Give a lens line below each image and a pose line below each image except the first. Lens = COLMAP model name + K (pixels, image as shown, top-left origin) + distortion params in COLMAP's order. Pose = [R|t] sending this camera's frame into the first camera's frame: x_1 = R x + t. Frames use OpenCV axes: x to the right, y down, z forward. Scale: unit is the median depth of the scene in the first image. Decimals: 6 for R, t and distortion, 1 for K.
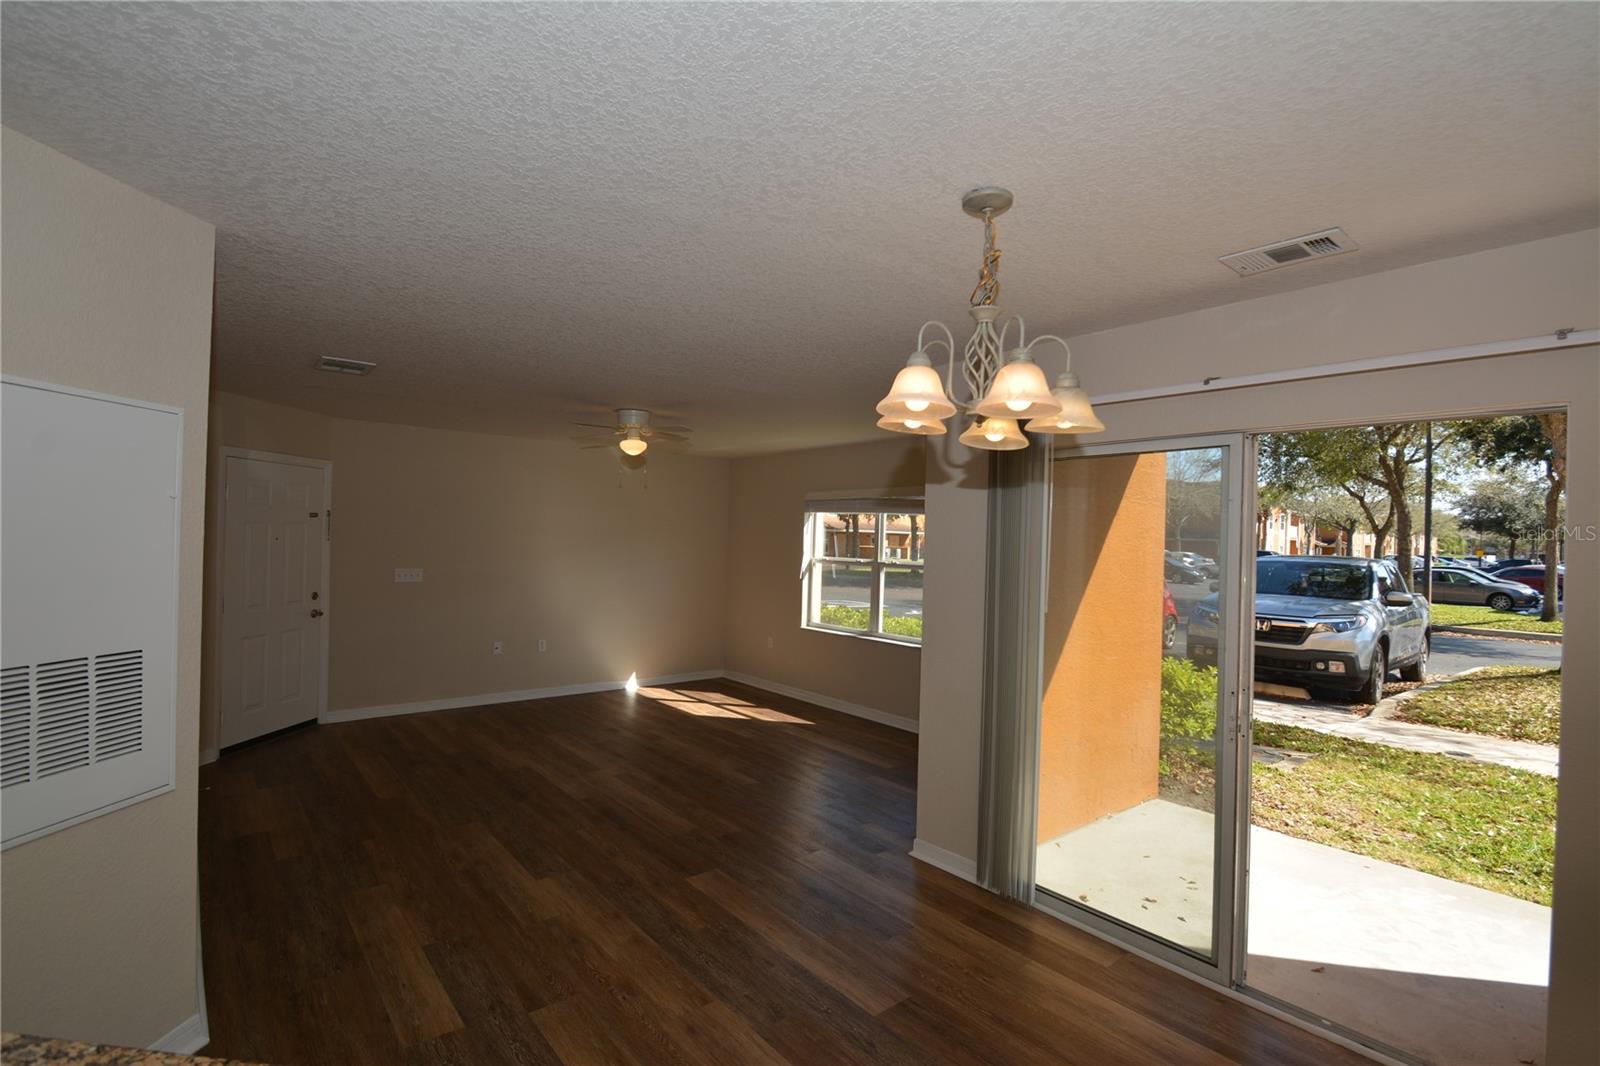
lens RADIAL K [[742.9, 0, 807.1], [0, 742.9, 537.9], [0, 0, 1]] dist [0.004204, -0.013858]
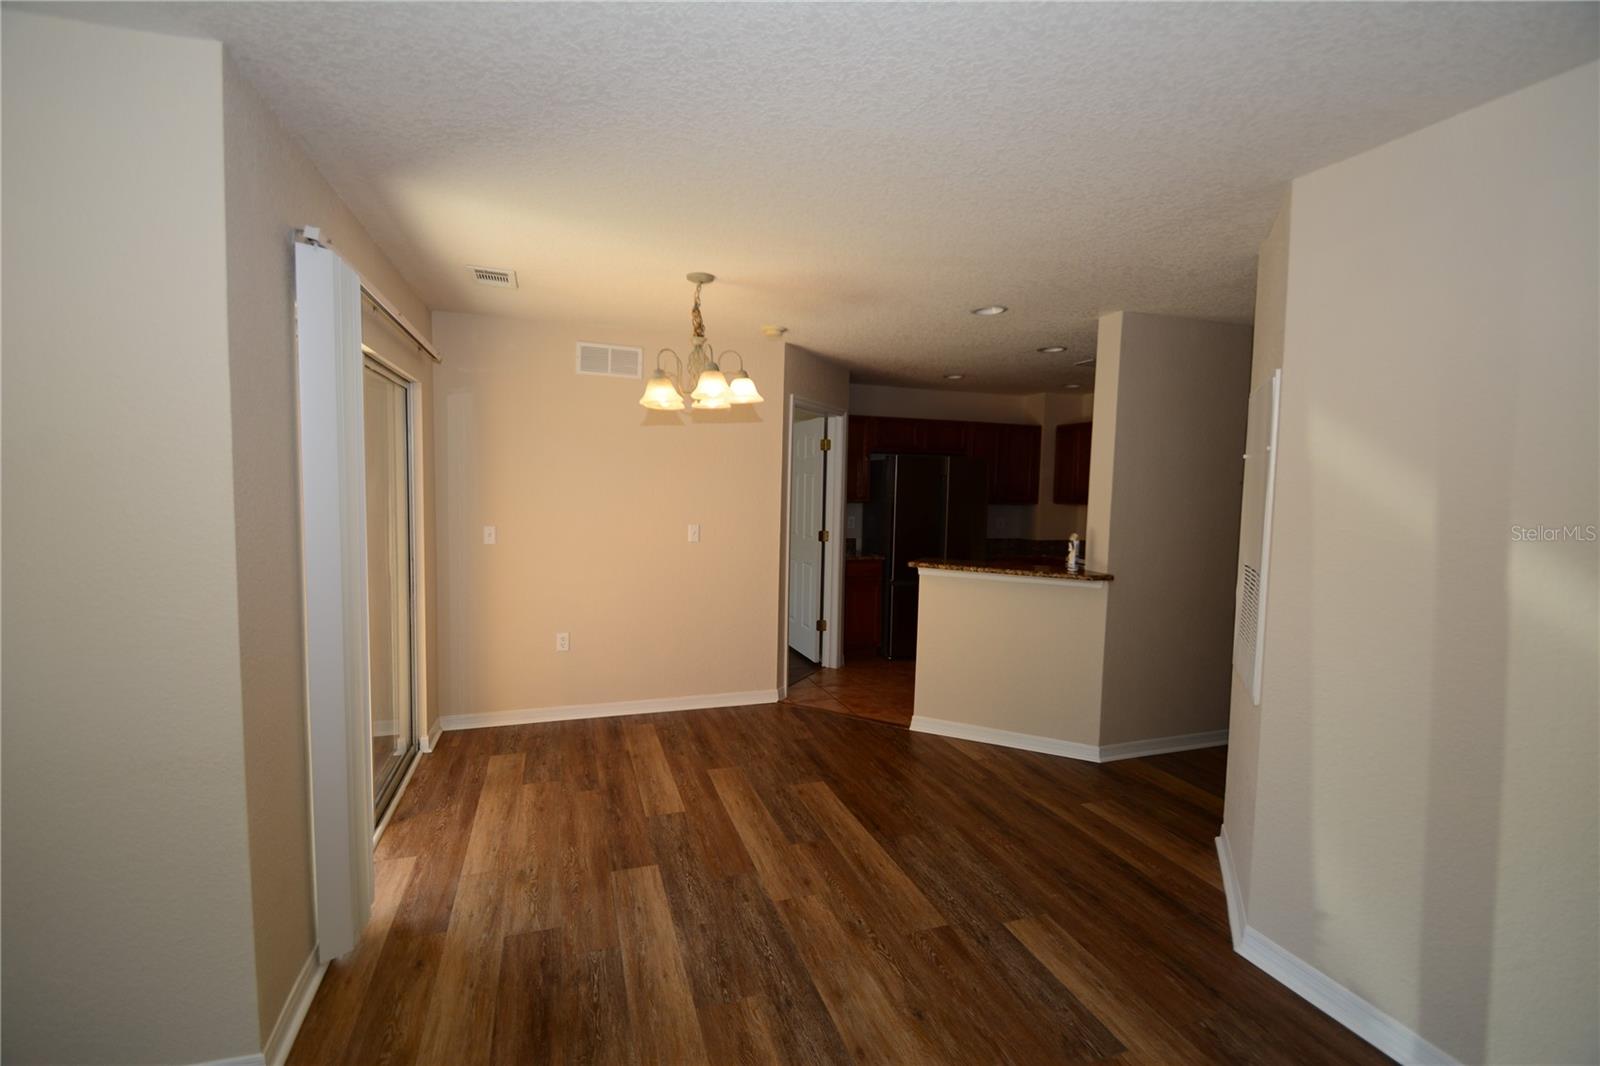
lens RADIAL K [[703.0, 0, 803.7], [0, 703.0, 535.2], [0, 0, 1]] dist [0.013629, -0.015117]
pose [[-0.934466, -0.071288, 0.348843, -0.220317], [-0.046839, 0.995850, 0.078037, 0.009316], [-0.352958, 0.056583, -0.933927, 0.882032]]
